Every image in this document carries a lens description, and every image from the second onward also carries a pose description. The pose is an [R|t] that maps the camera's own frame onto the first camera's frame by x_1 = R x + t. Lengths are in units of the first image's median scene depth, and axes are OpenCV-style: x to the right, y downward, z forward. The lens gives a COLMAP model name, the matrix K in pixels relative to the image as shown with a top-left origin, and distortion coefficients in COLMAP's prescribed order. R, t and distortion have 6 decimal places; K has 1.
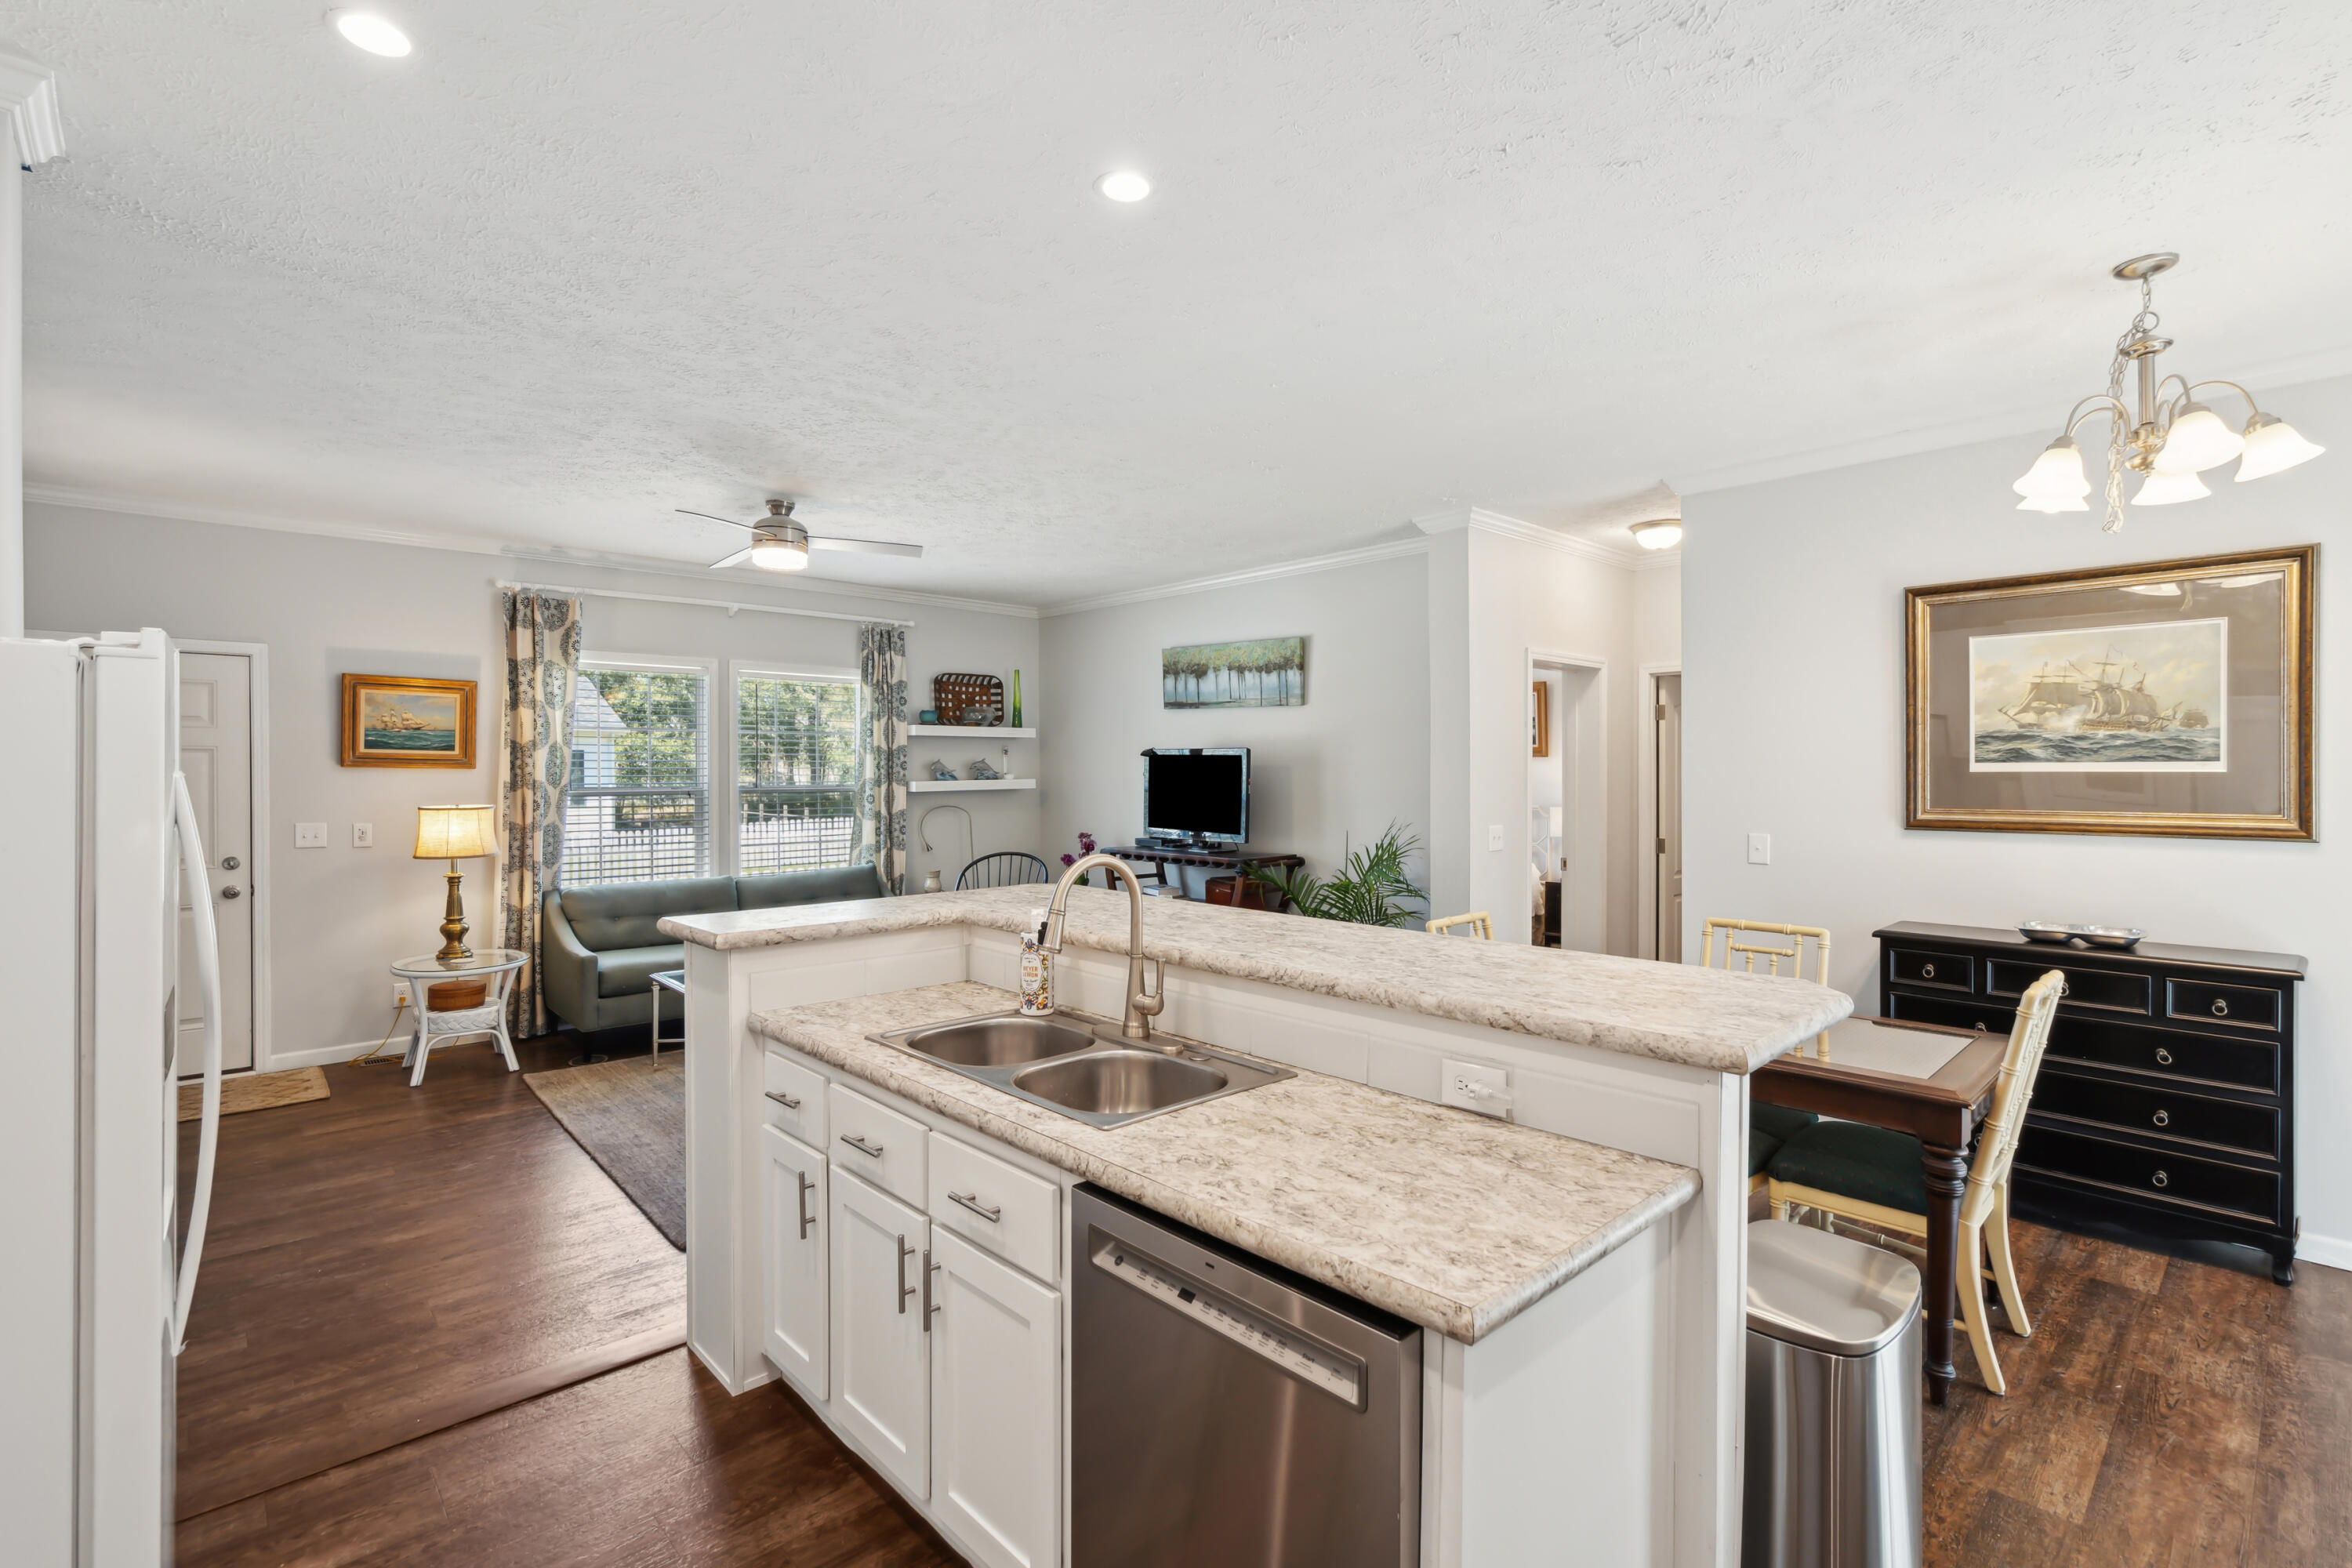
lens RADIAL K [[1081.2, 0, 1171.8], [0, 1081.2, 769.6], [0, 0, 1]] dist [-0.001458, 0.001577]
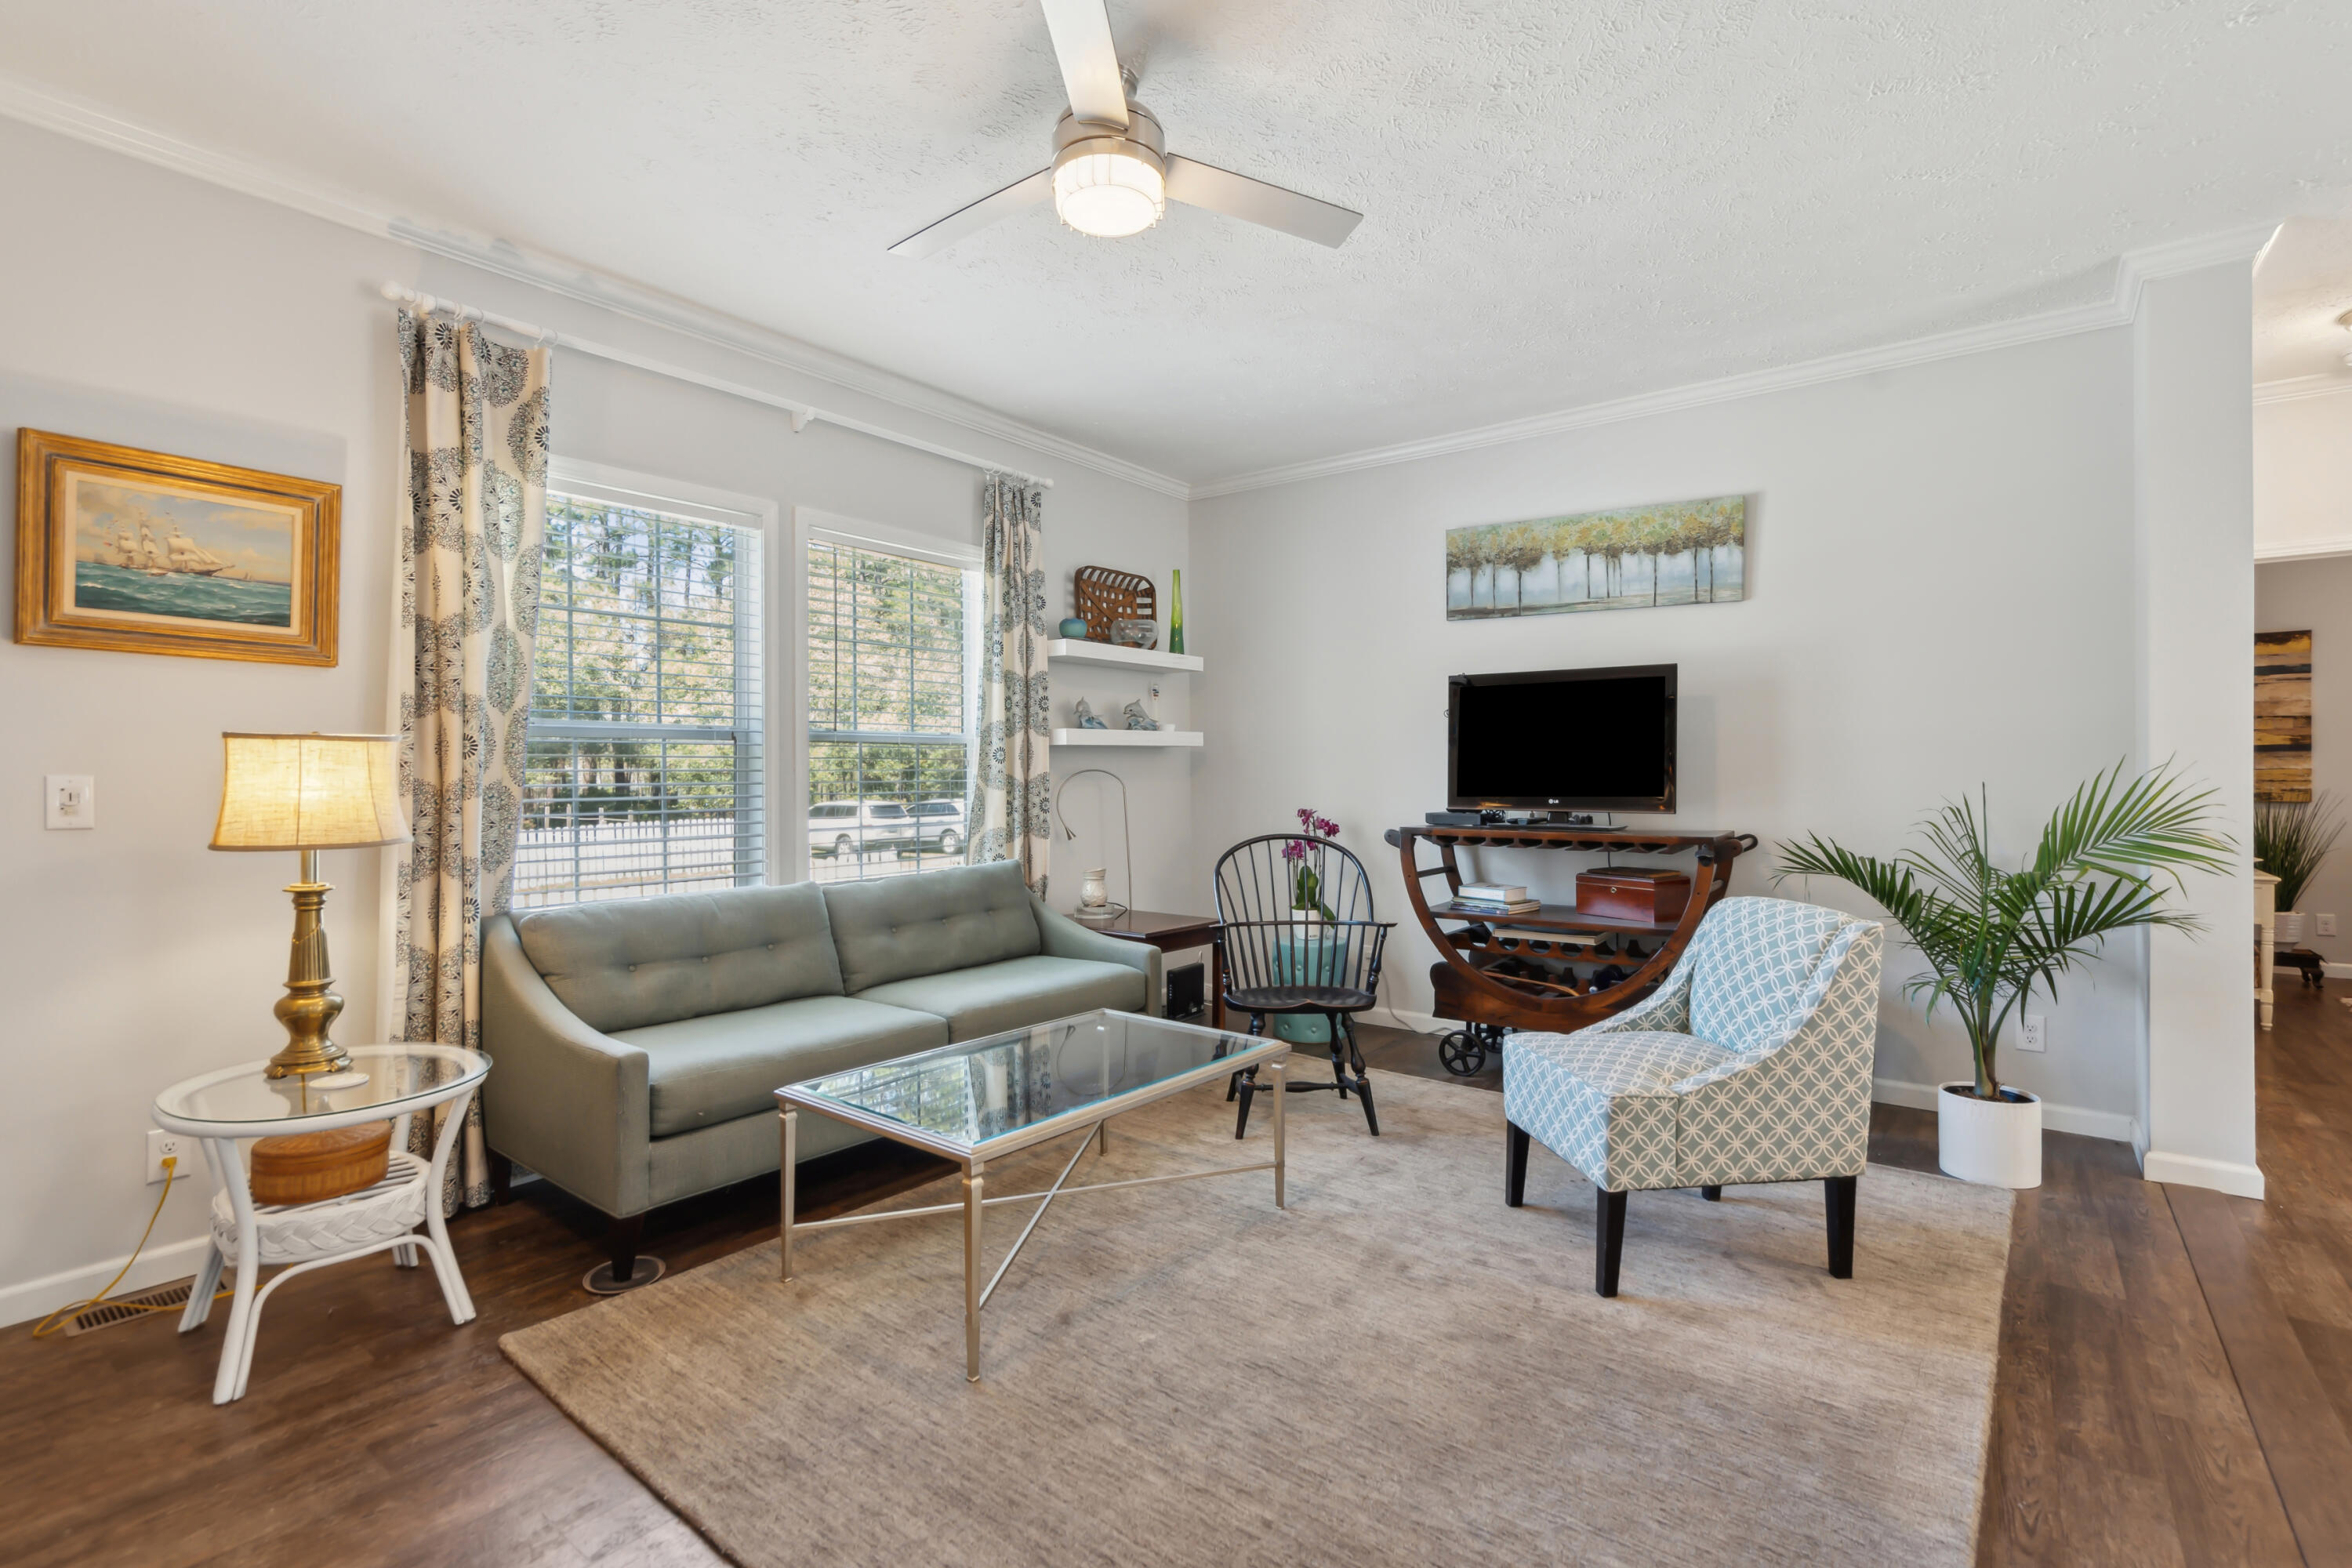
lens RADIAL K [[1081.2, 0, 1161.7], [0, 1081.2, 771.7], [0, 0, 1]] dist [-0.001458, 0.001577]
pose [[0.985614, -0.001640, 0.169005, -0.353225], [0.002097, 0.999995, -0.002530, 0.046584], [-0.169000, 0.002848, 0.985612, 0.450042]]
